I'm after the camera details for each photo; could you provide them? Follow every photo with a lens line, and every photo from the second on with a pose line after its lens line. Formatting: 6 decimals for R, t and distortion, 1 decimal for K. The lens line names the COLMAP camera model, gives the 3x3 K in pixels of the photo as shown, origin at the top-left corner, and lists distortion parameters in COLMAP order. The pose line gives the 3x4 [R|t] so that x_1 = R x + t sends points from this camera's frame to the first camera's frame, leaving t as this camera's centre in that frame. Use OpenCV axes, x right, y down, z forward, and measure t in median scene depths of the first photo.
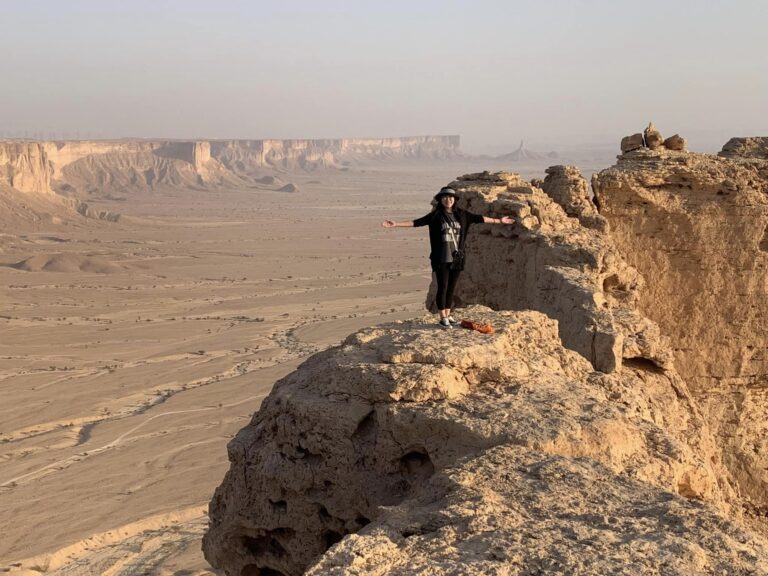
lens RADIAL K [[1233.9, 0, 384.0], [0, 1233.9, 288.0], [0, 0, 1]] dist [0.159704, -0.690247]
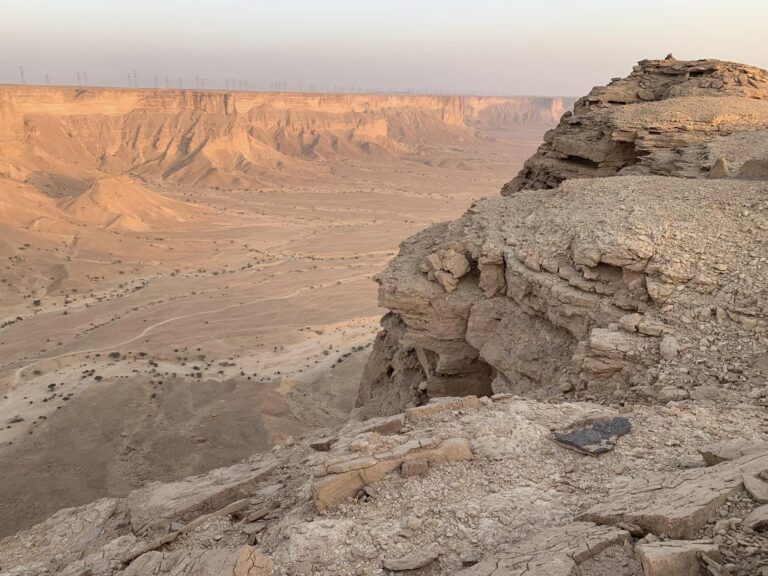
lens RADIAL K [[610.2, 0, 360.0], [0, 610.2, 299.8], [0, 0, 1]] dist [0.056375, -0.007597]
pose [[0.885952, 0.170968, -0.431115, 0.097281], [-0.081133, 0.972372, 0.218884, -0.017565], [0.456626, -0.158943, 0.875346, 0.125995]]
